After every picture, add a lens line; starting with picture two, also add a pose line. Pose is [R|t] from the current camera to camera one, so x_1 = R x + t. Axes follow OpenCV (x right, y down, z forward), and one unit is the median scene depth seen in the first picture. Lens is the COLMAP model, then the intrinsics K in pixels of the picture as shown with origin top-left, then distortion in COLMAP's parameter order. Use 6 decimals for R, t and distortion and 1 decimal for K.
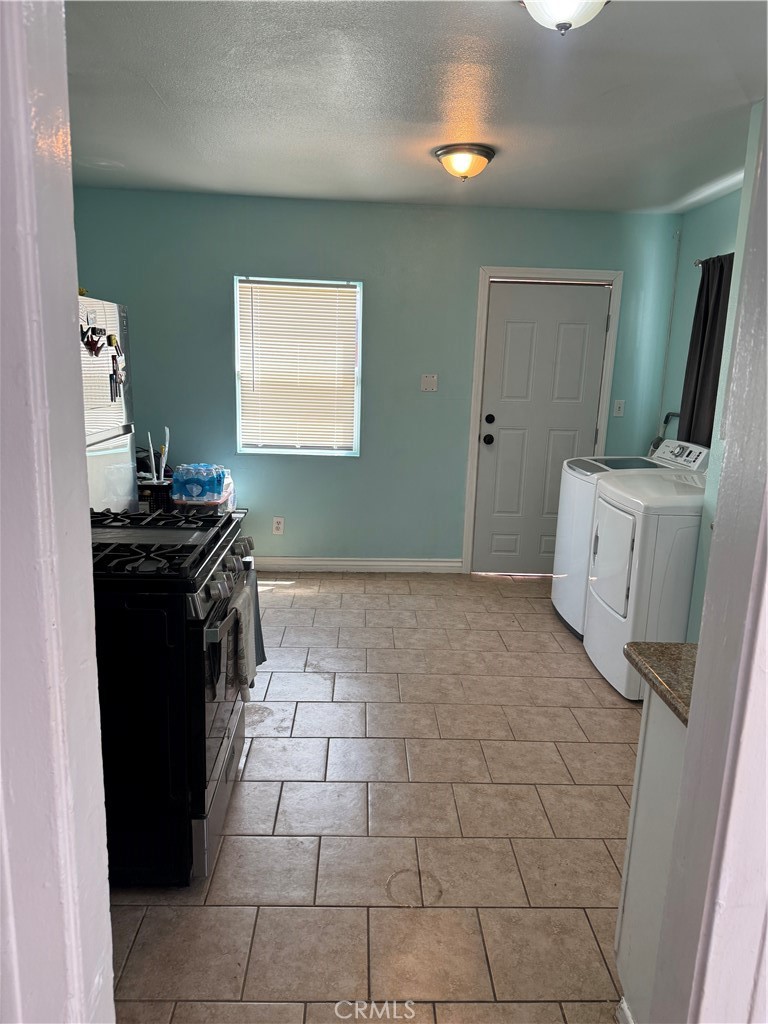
lens RADIAL K [[723.6, 0, 378.6], [0, 723.6, 486.9], [0, 0, 1]] dist [0.043359, -0.046057]
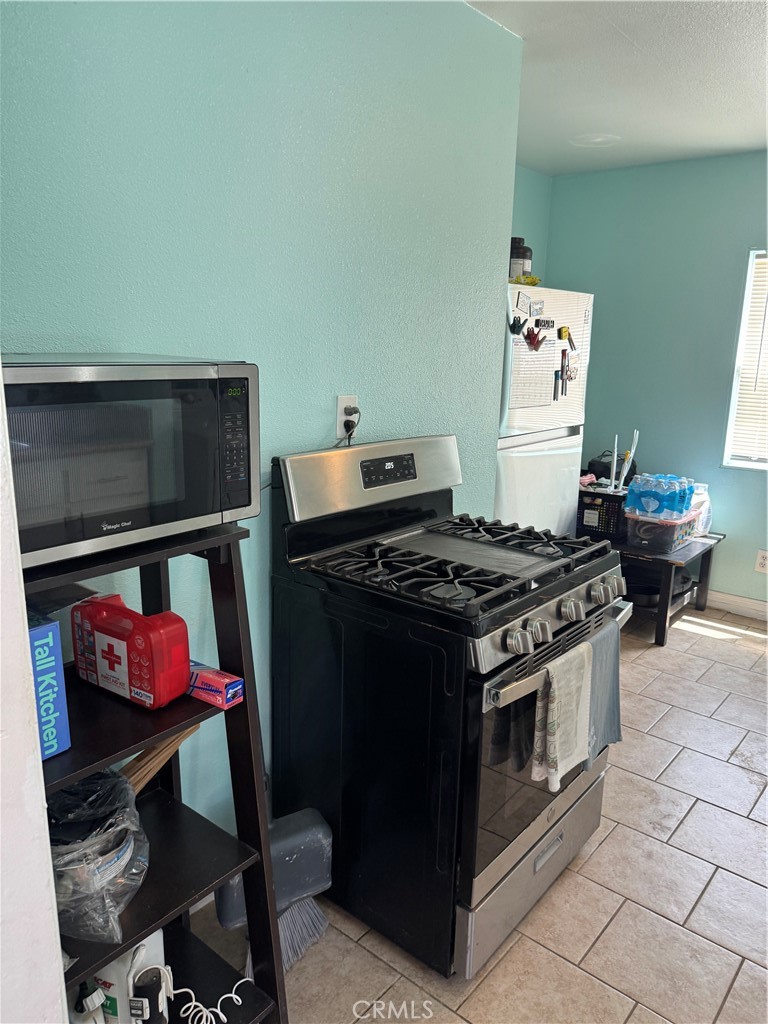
lens RADIAL K [[723.6, 0, 390.0], [0, 723.6, 497.6], [0, 0, 1]] dist [0.043359, -0.046057]
pose [[0.746408, 0.120684, -0.654455, 0.081477], [-0.109832, 0.992273, 0.057715, -0.020164], [0.656363, 0.028802, 0.753895, 0.143772]]
